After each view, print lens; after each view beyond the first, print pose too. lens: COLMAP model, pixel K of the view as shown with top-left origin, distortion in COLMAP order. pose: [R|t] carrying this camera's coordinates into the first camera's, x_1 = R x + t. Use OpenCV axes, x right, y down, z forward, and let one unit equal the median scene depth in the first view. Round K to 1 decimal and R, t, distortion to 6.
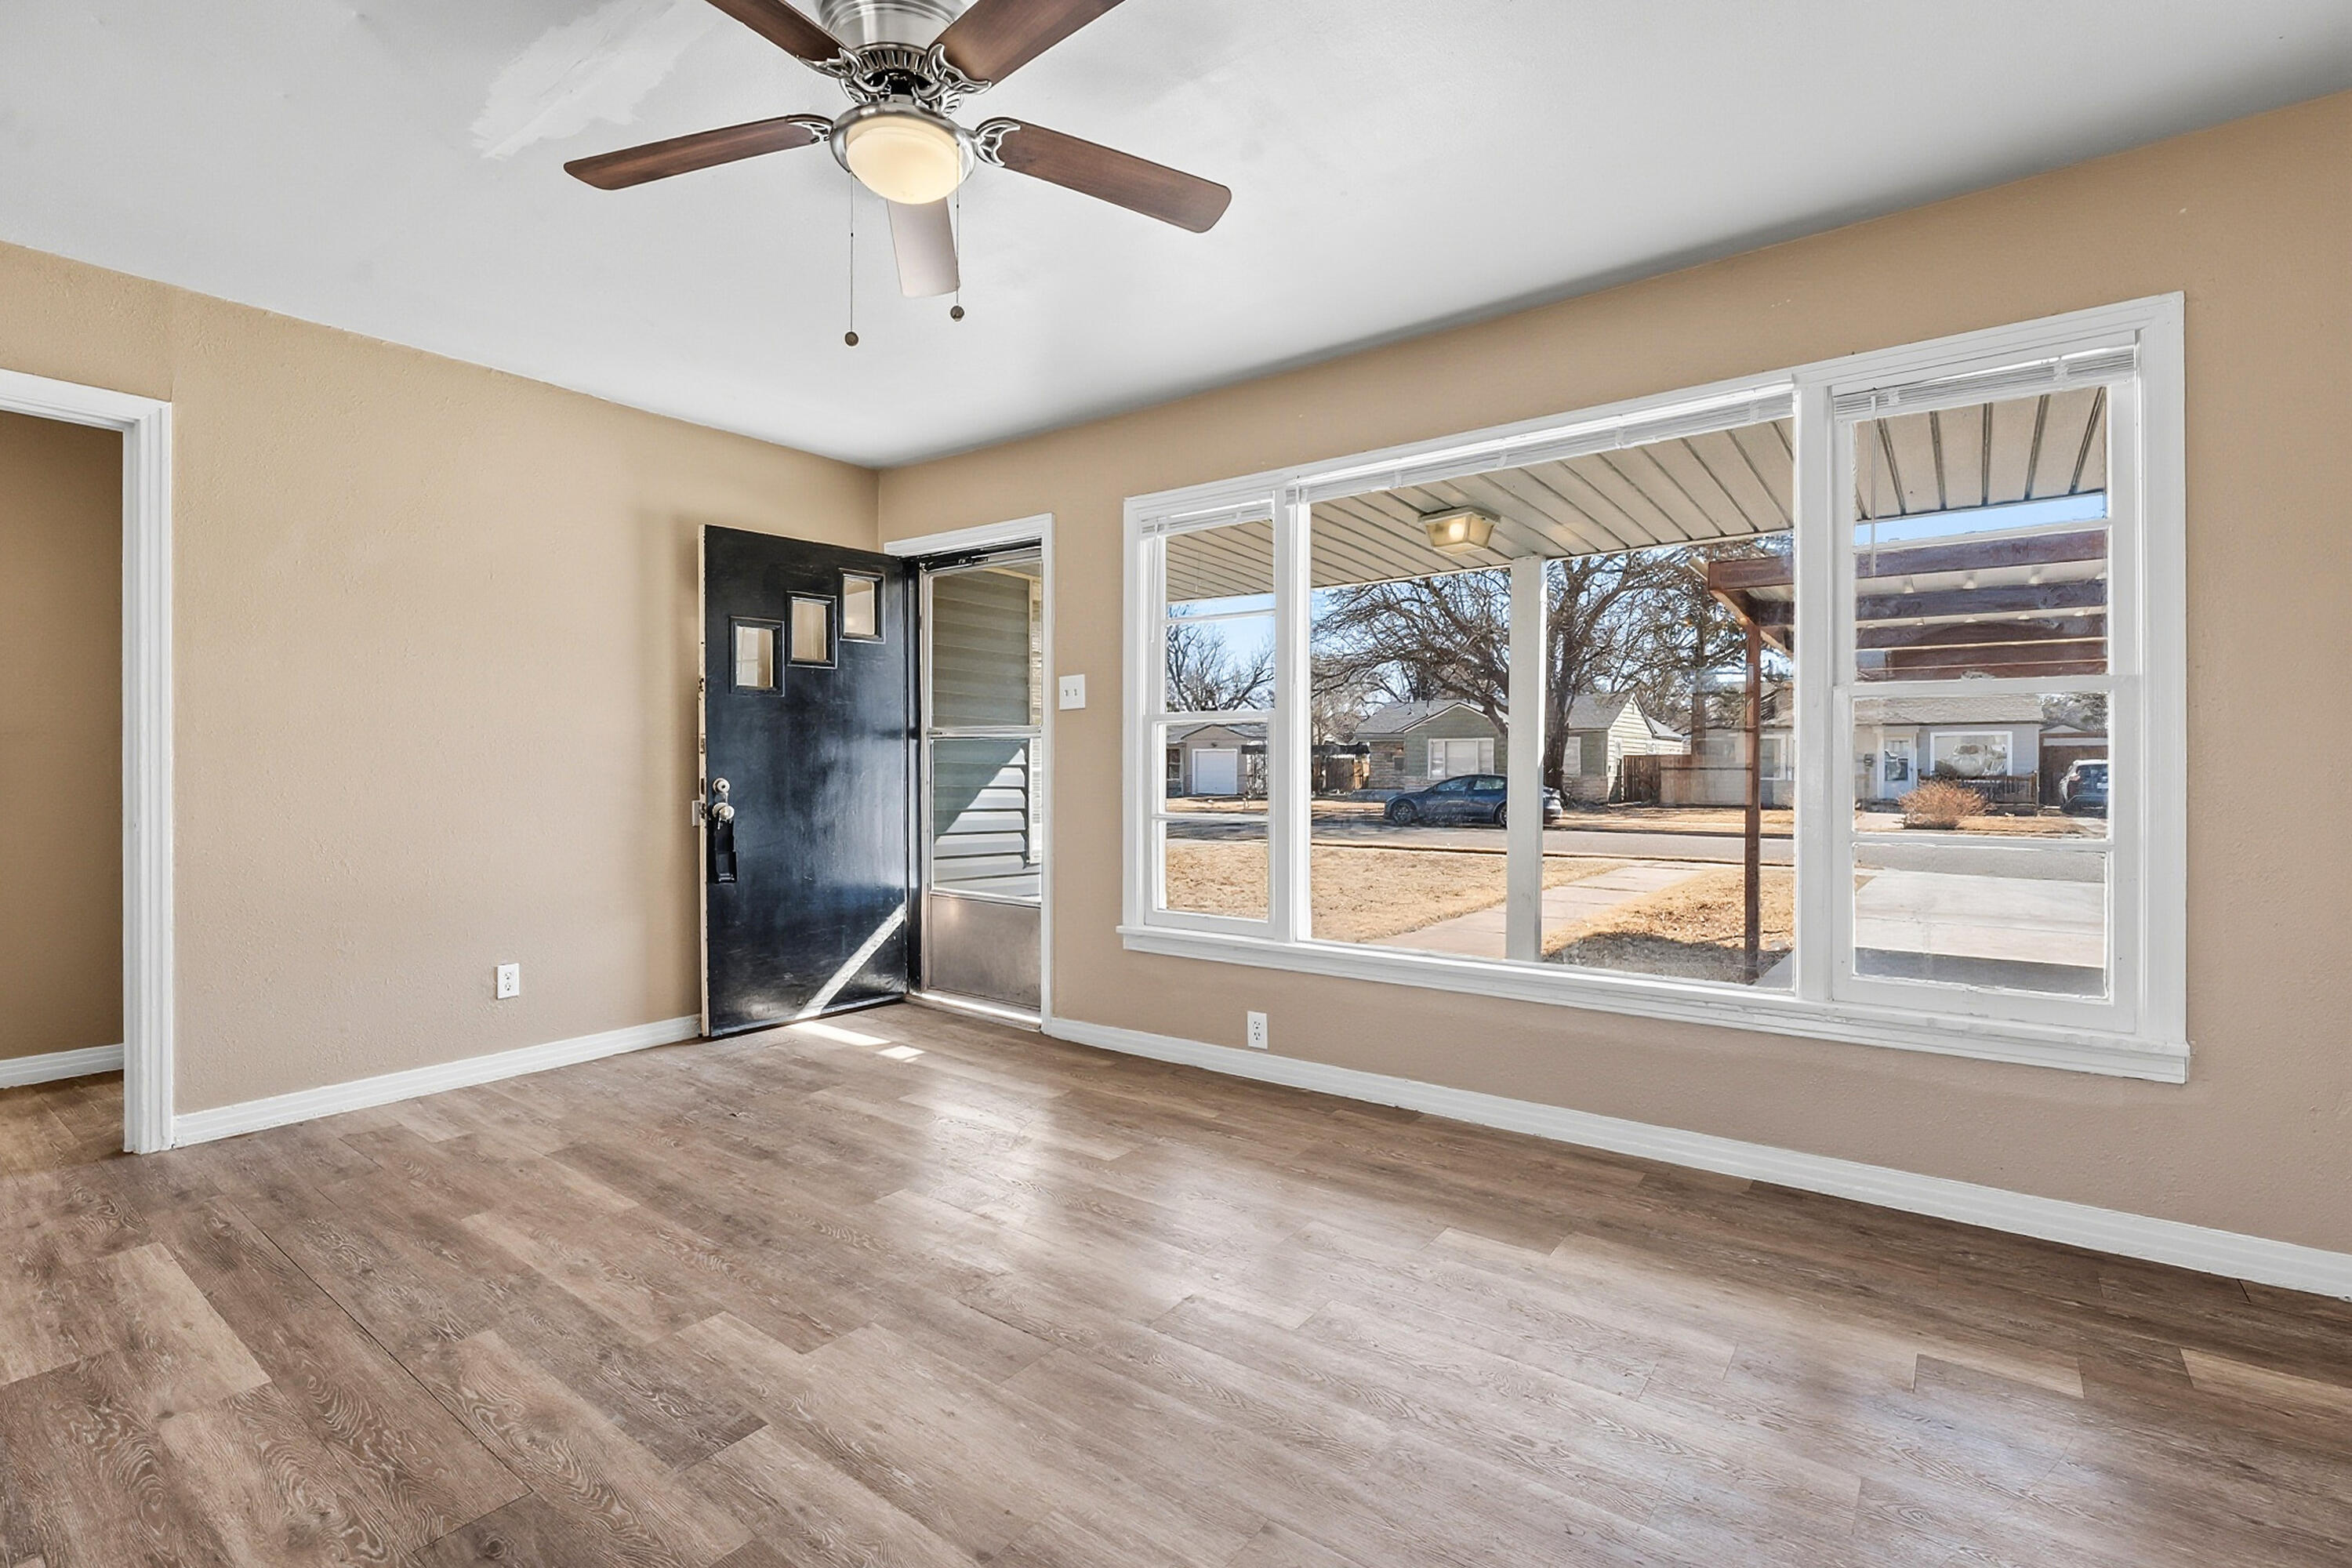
lens RADIAL K [[1078.3, 0, 1181.3], [0, 1078.3, 761.9], [0, 0, 1]] dist [-0.001621, 0.000211]
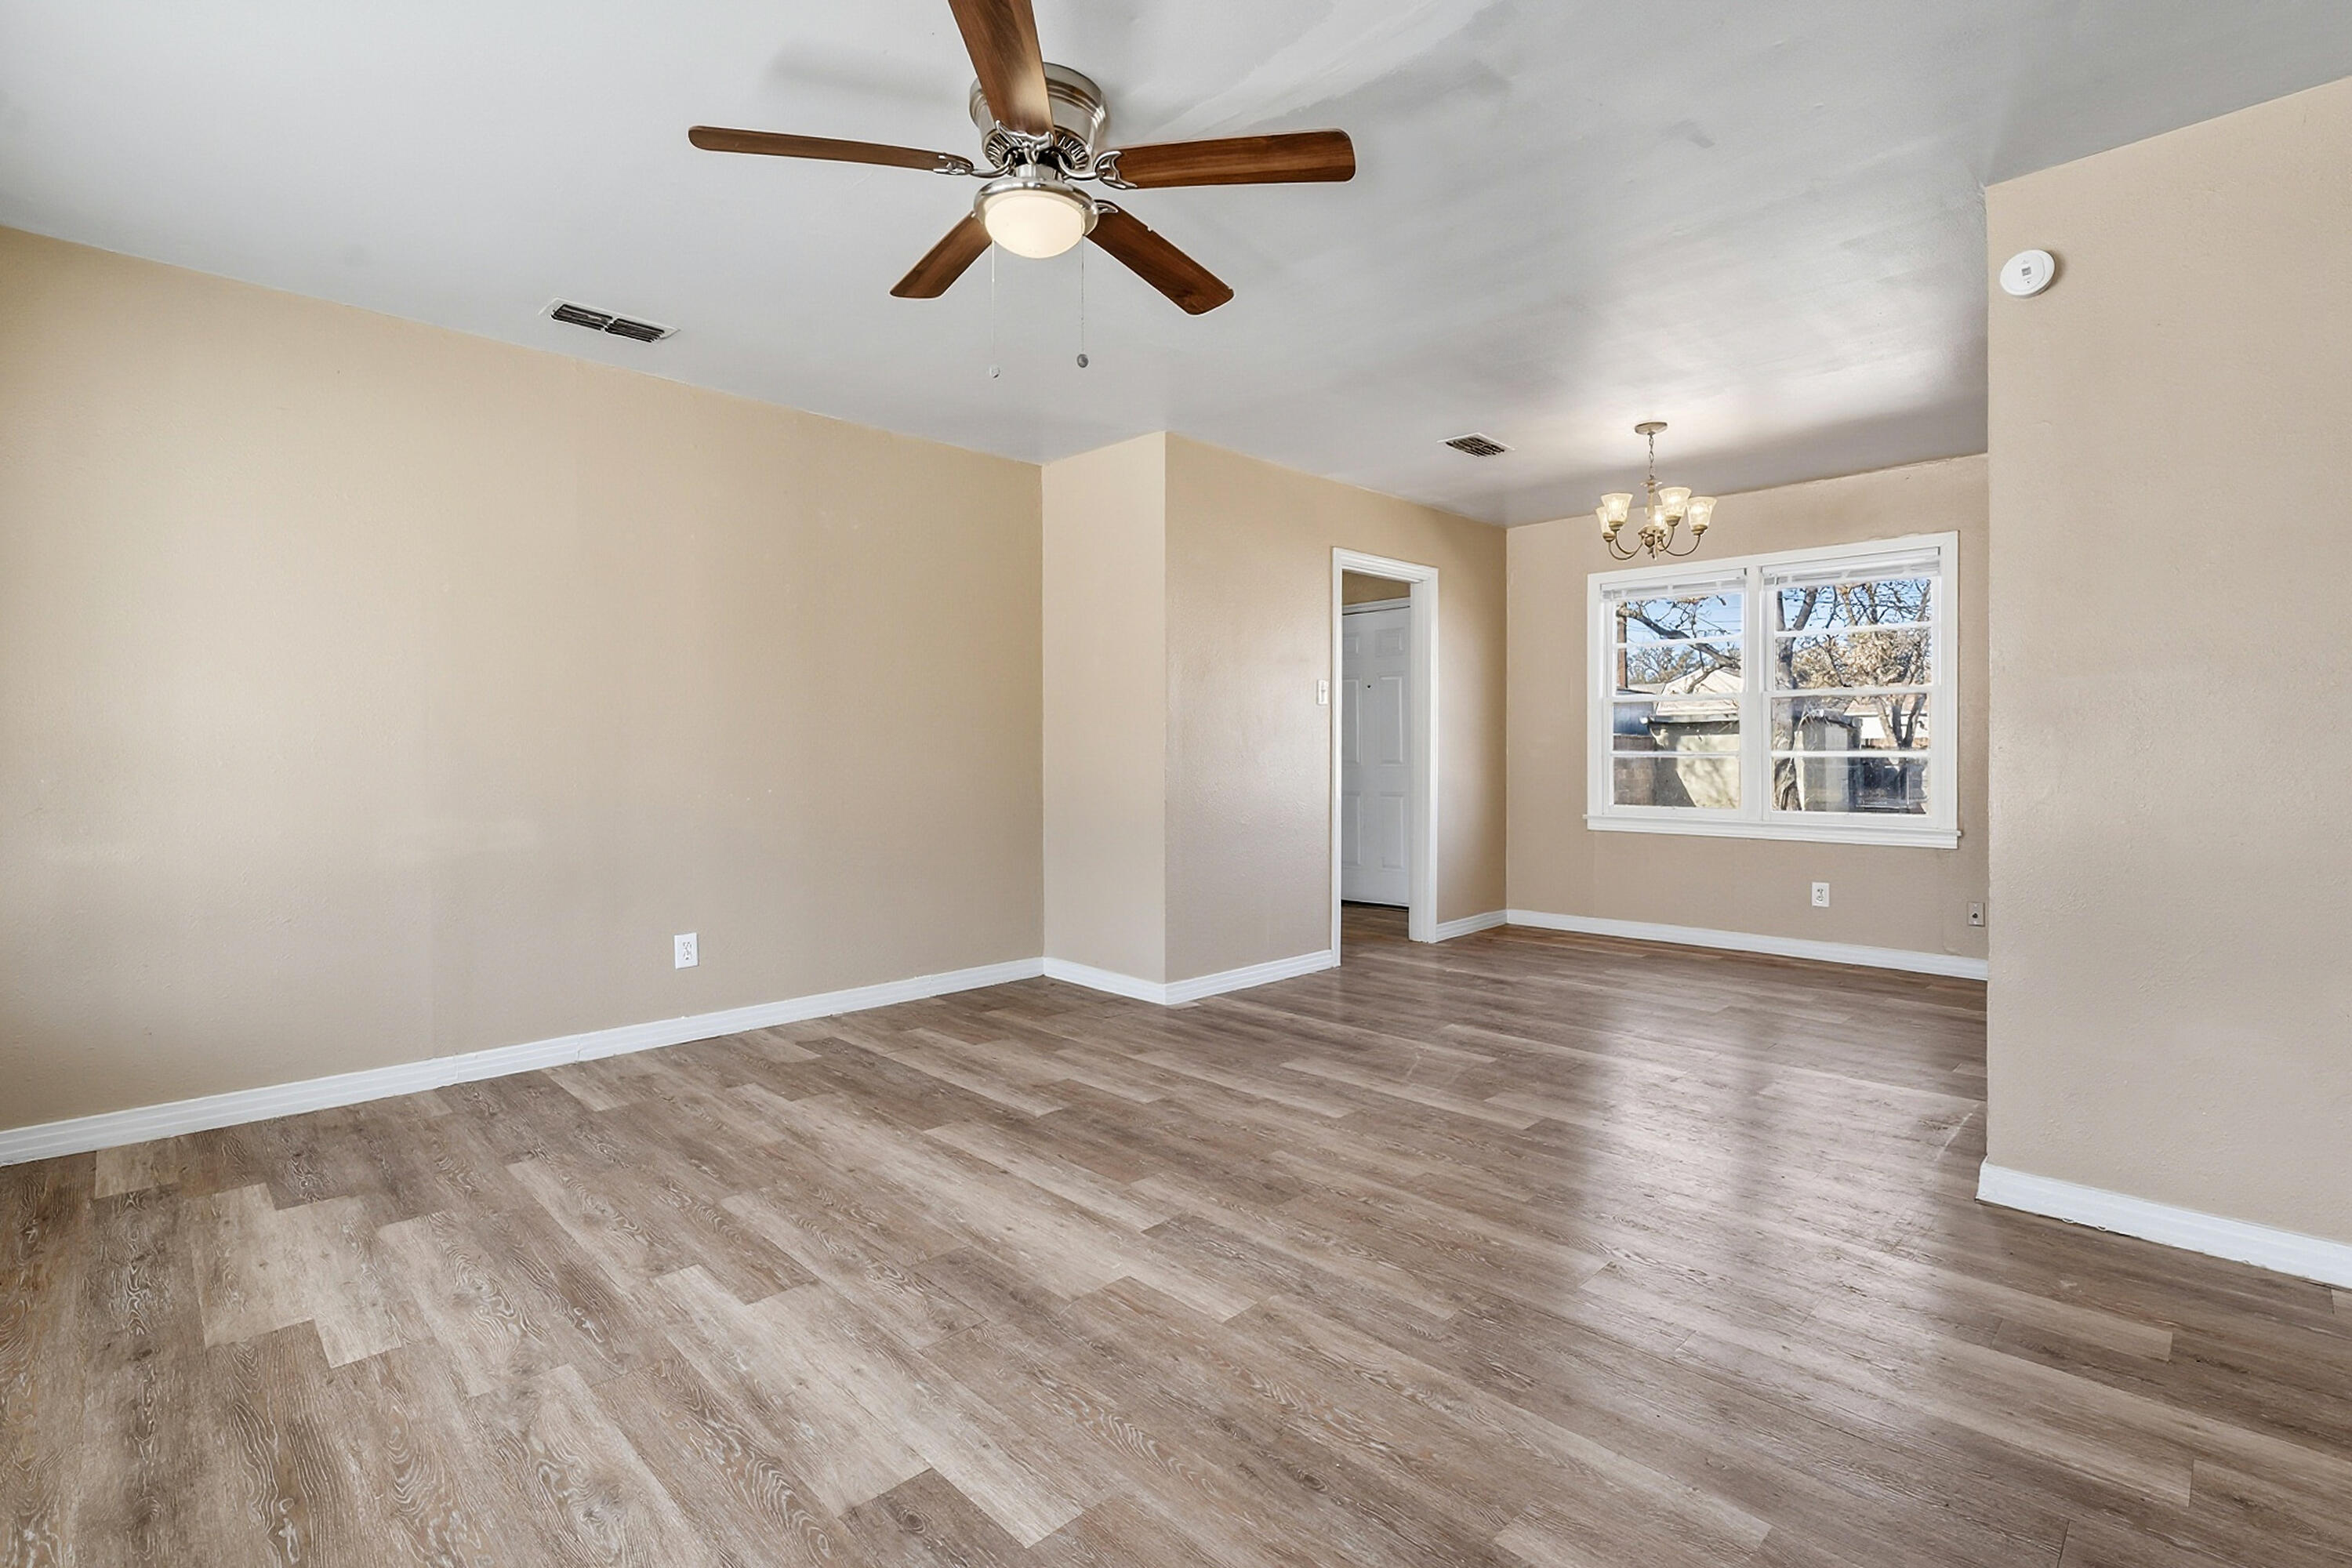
lens RADIAL K [[1078.3, 0, 1181.3], [0, 1078.3, 761.9], [0, 0, 1]] dist [-0.001621, 0.000211]
pose [[-0.989805, 0.001664, 0.142419, -0.553178], [0.002653, 0.999974, 0.006750, 0.007709], [-0.142404, 0.007059, -0.989783, 2.053749]]
